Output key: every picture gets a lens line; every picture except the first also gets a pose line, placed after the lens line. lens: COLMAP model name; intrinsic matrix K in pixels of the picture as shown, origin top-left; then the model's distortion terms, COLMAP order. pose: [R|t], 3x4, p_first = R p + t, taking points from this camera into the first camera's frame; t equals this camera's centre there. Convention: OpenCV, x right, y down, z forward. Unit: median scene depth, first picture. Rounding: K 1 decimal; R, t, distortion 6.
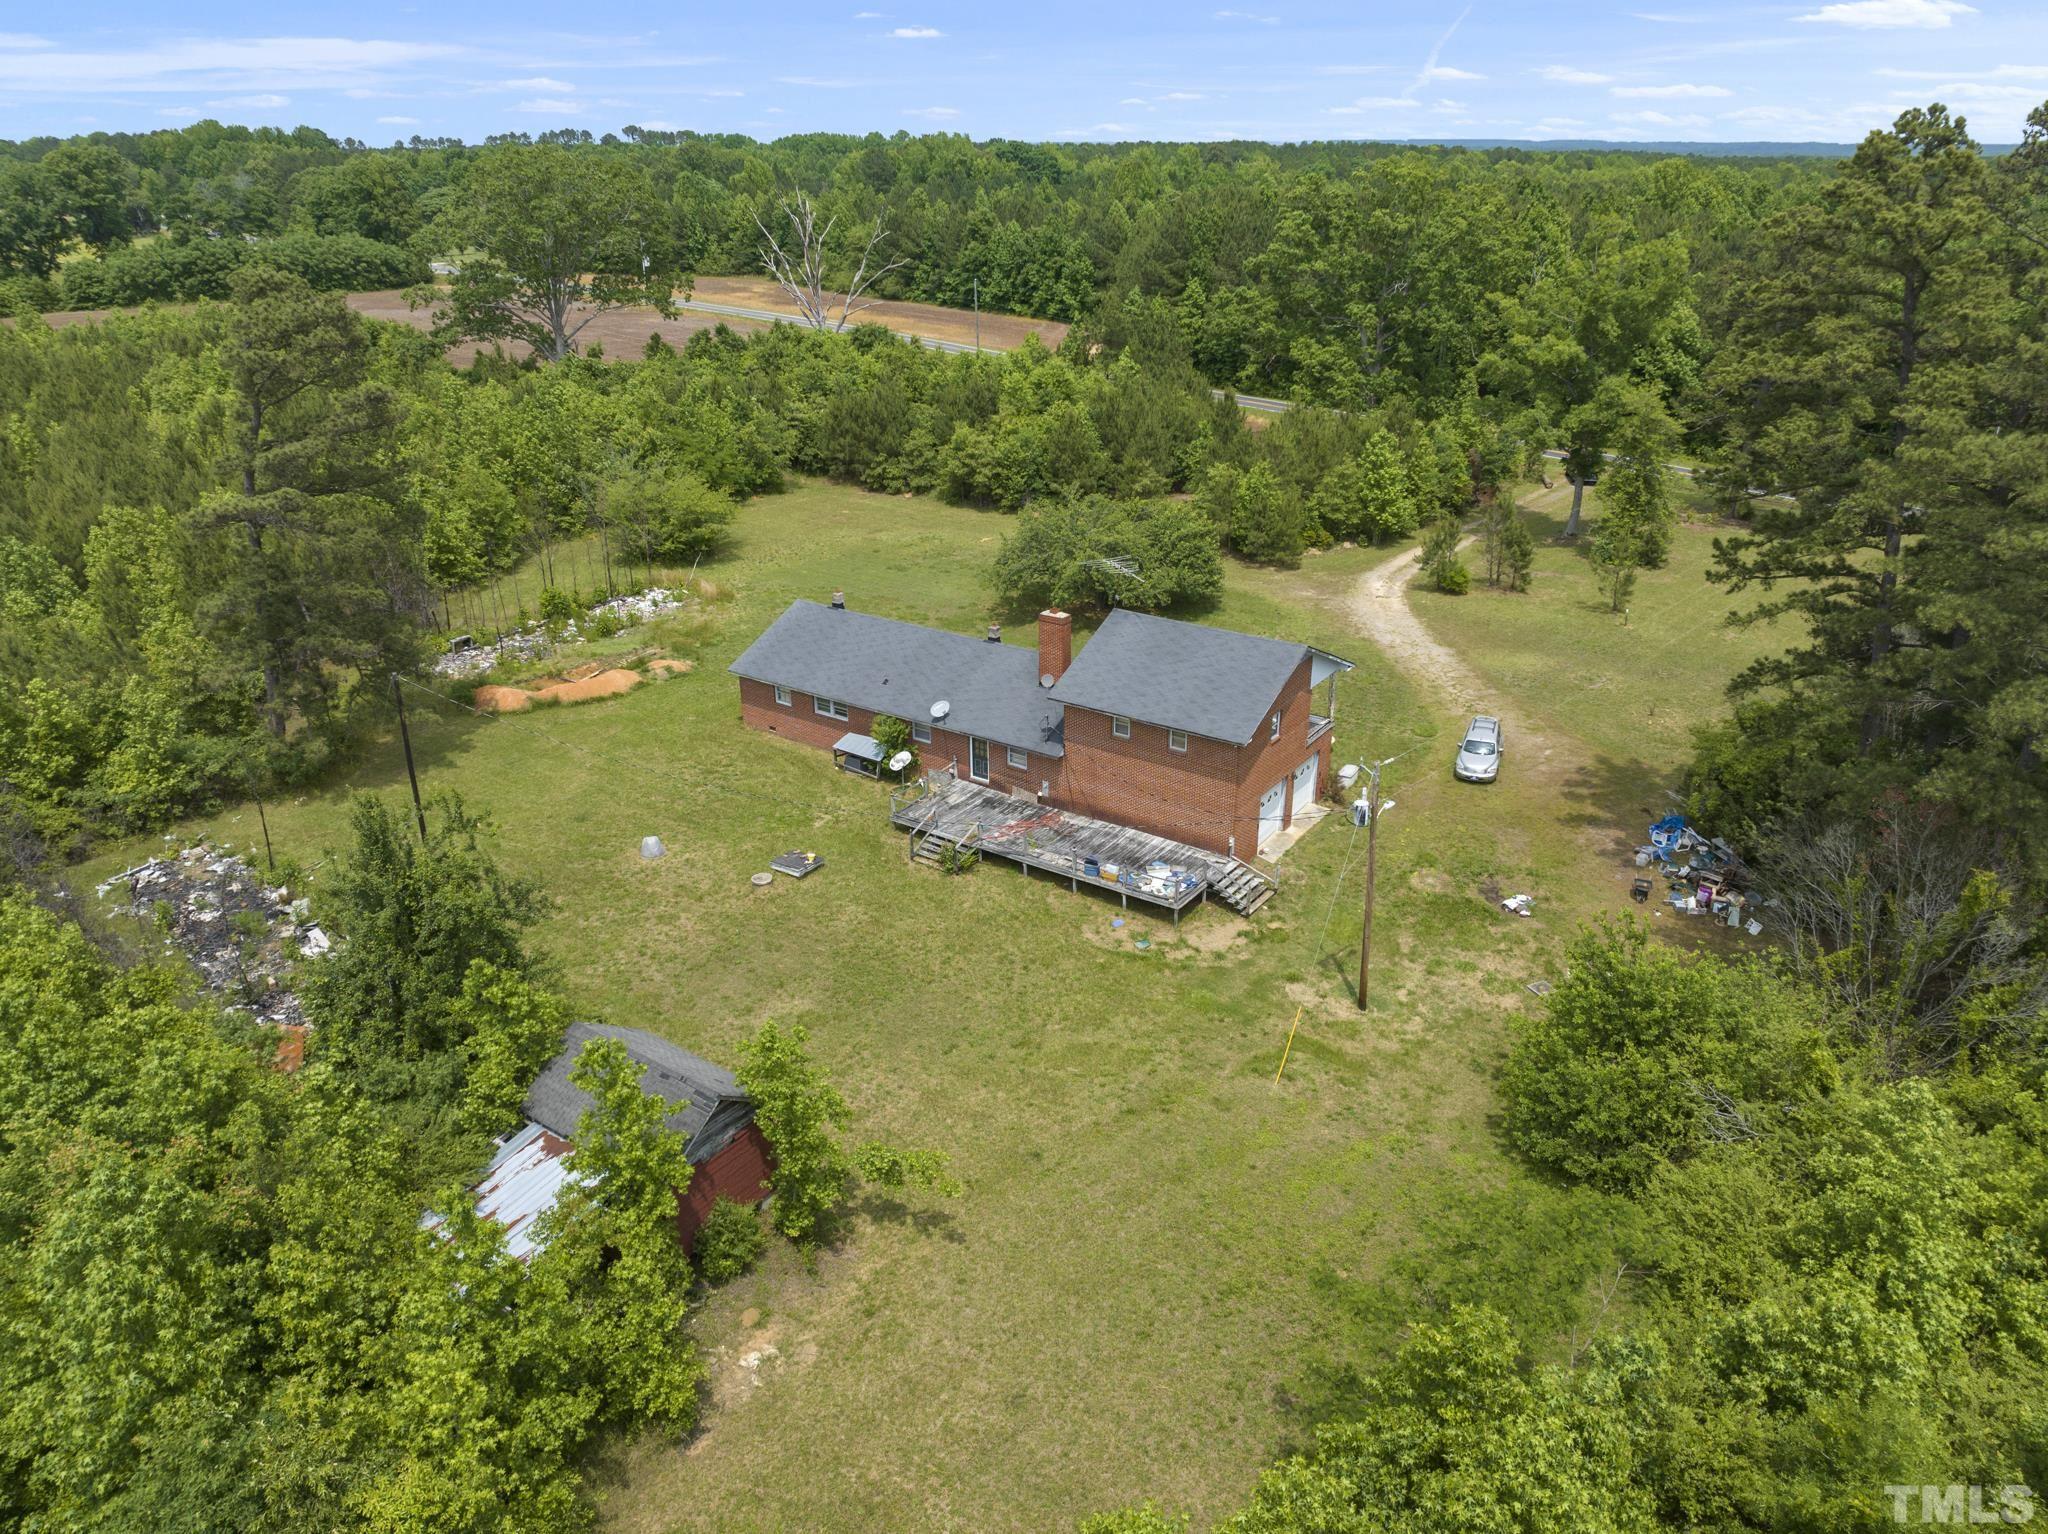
lens RADIAL K [[1438.8, 0, 1025.6], [0, 1438.8, 765.4], [0, 0, 1]] dist [-0.033338, 0.007195]
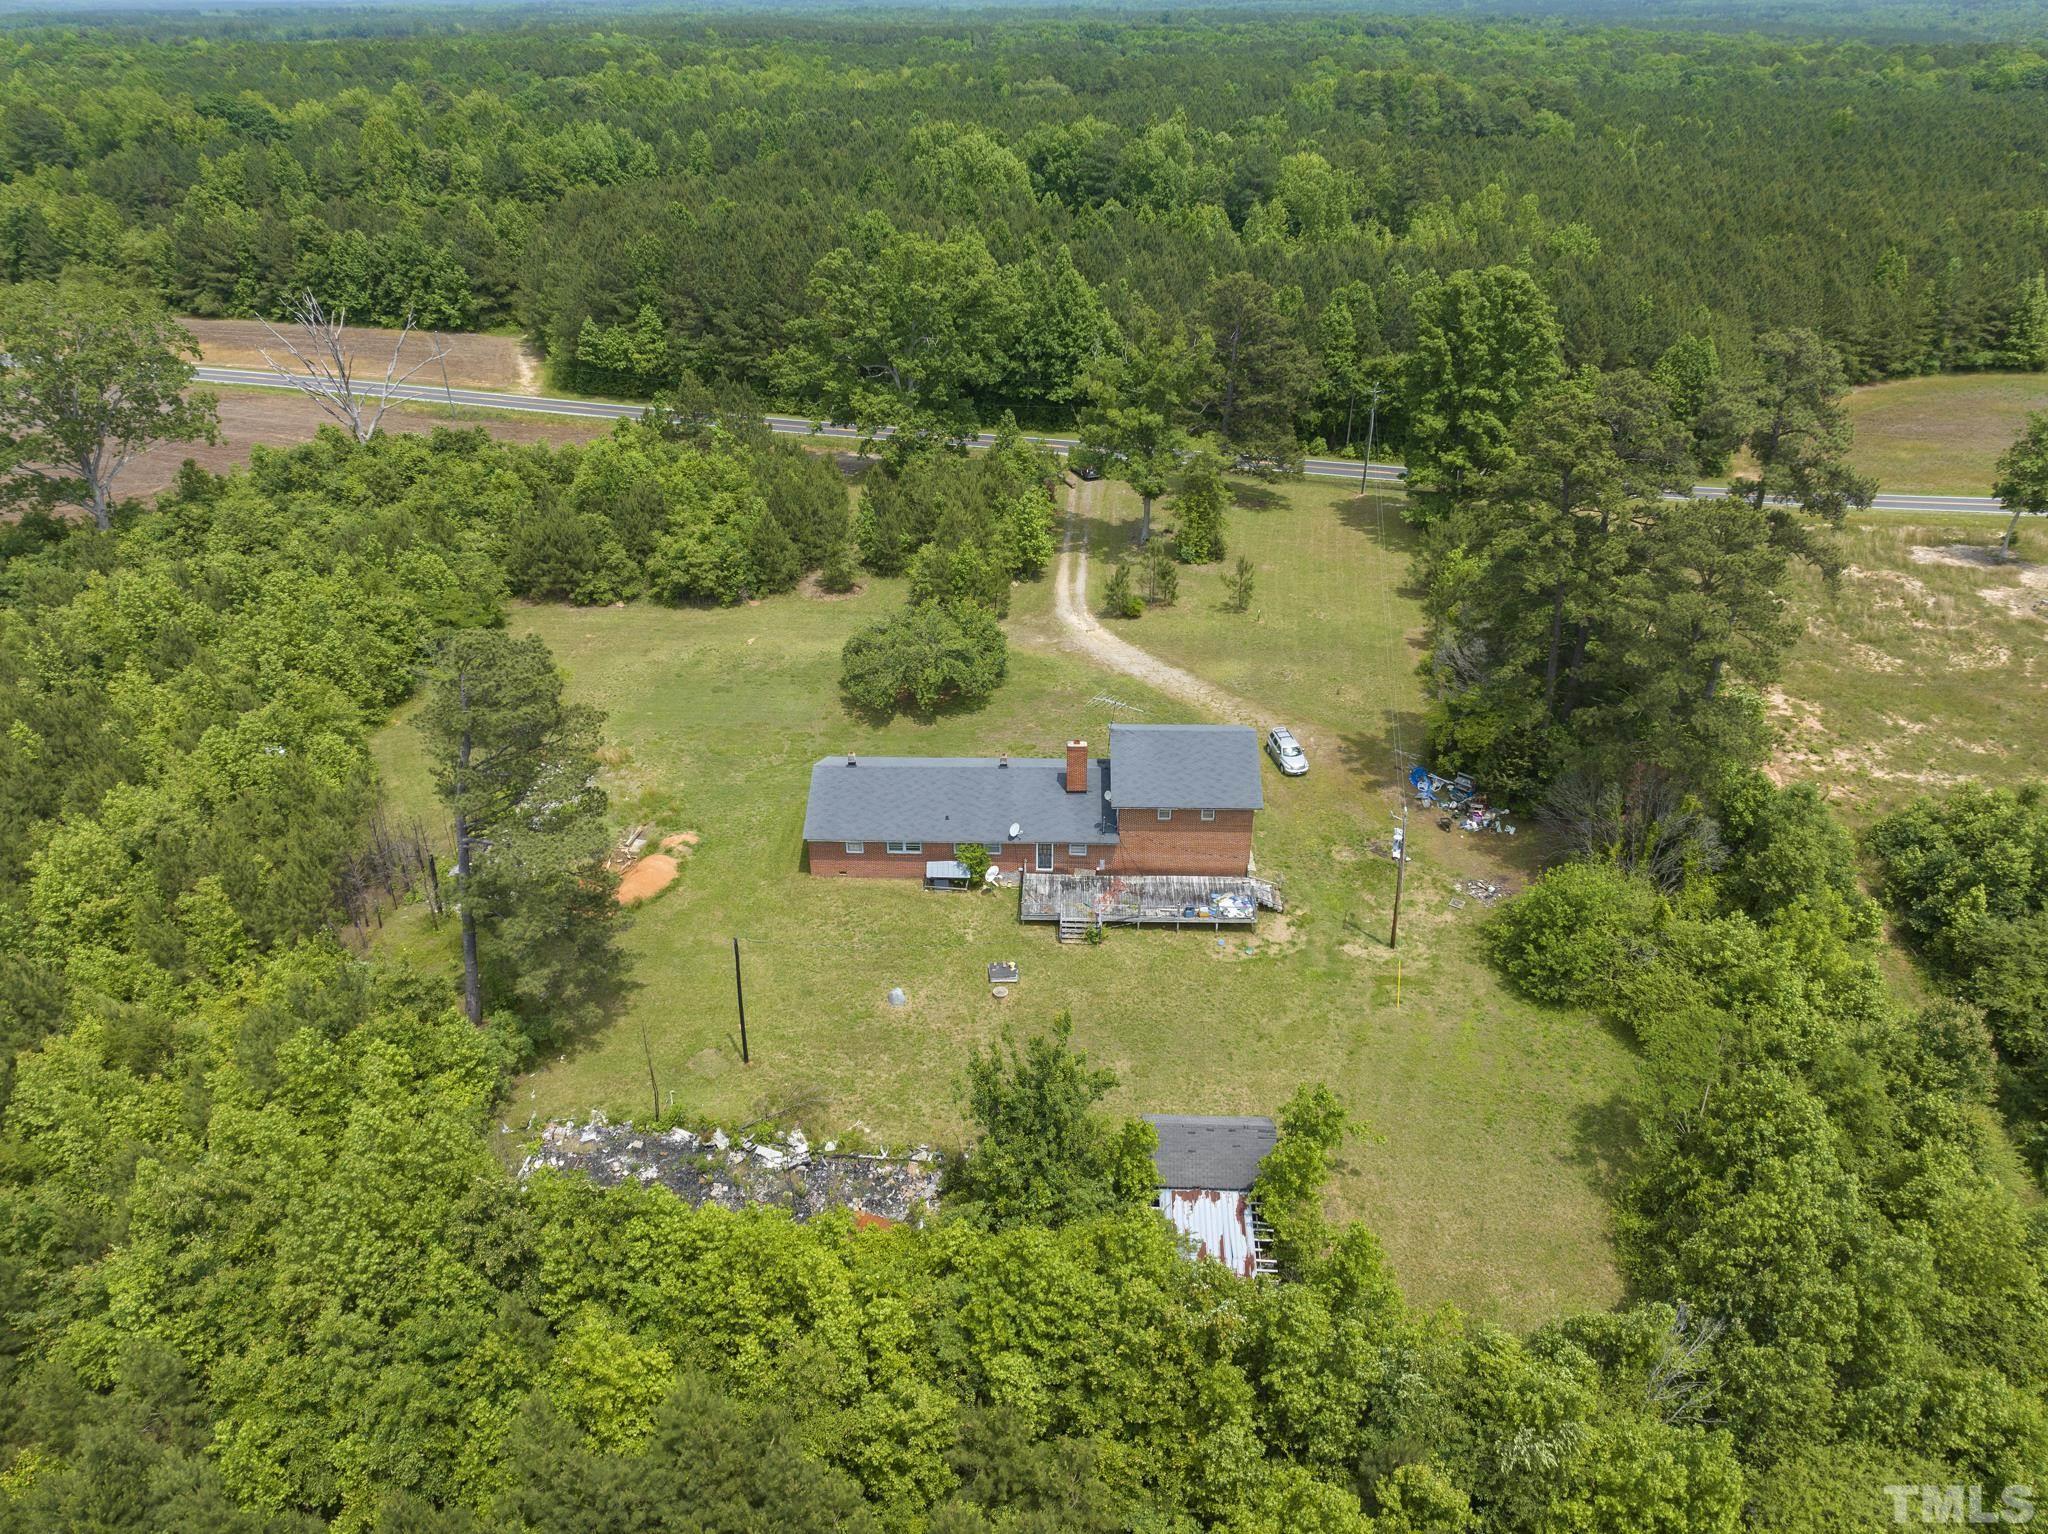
lens RADIAL K [[1427.4, 0, 1030.6], [0, 1427.4, 773.9], [0, 0, 1]] dist [-0.029026, -0.004667]
pose [[0.839170, -0.261851, 0.476684, -0.516281], [0.215214, 0.964804, 0.151114, -0.222091], [-0.499476, -0.024221, 0.865989, -0.142218]]
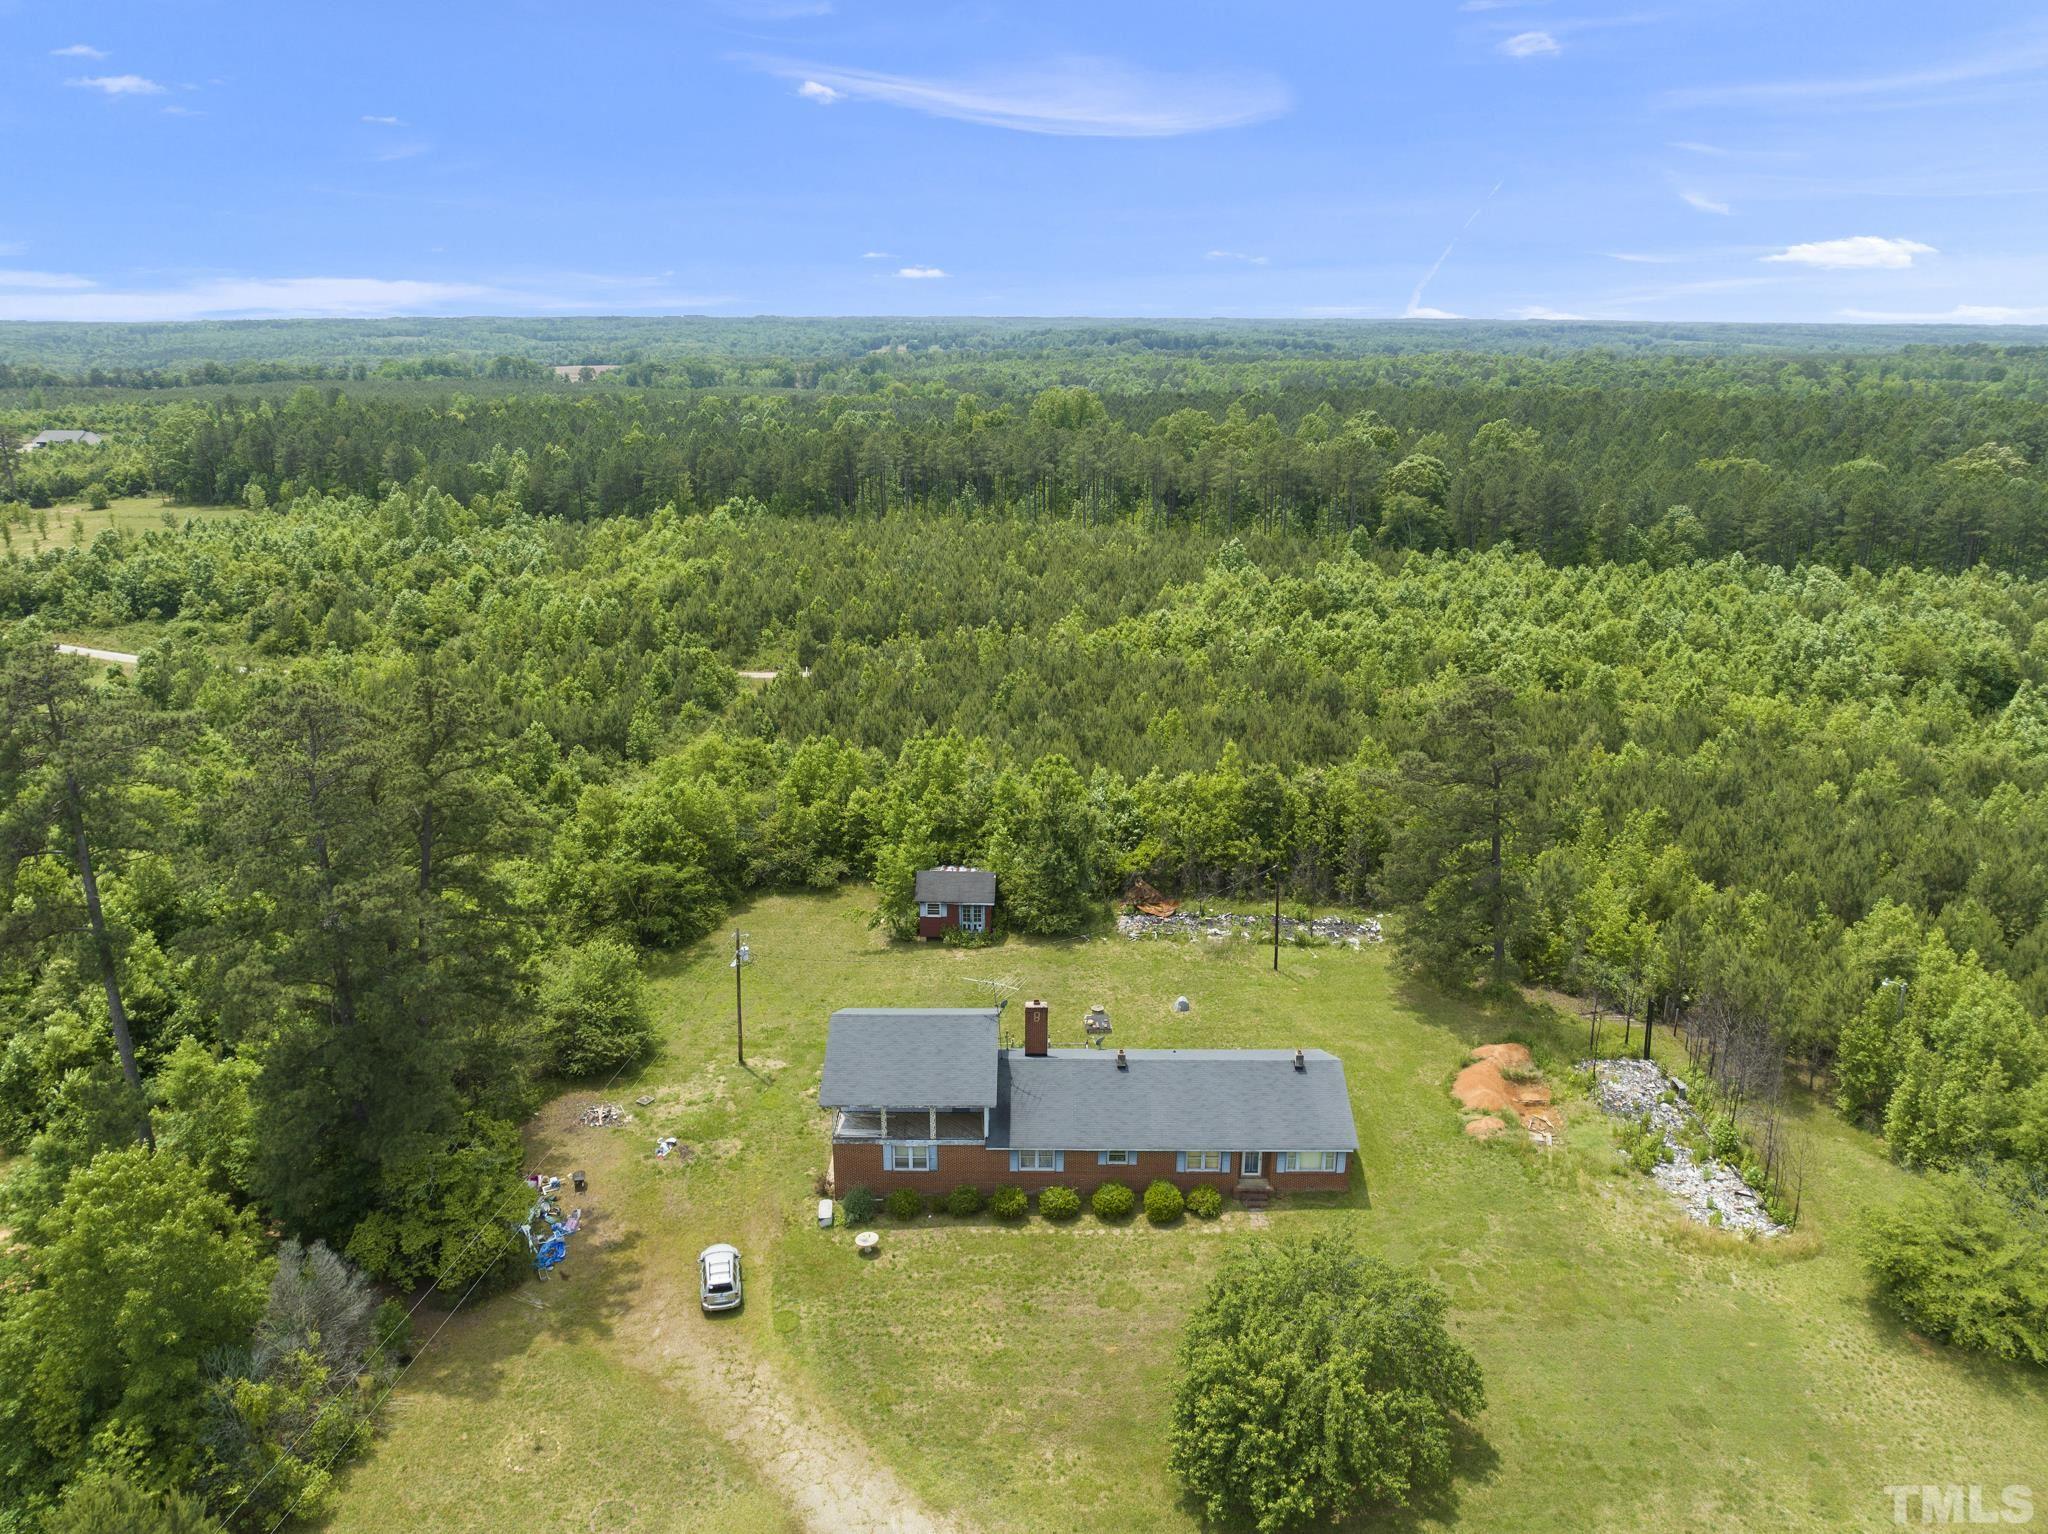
lens RADIAL K [[1435.3, 0, 1030.4], [0, 1435.3, 765.8], [0, 0, 1]] dist [-0.034232, -0.008339]
pose [[-0.824713, 0.174931, -0.537817, 0.496981], [-0.224200, 0.771919, 0.594874, -0.758904], [0.519213, 0.611179, -0.597393, 1.208148]]
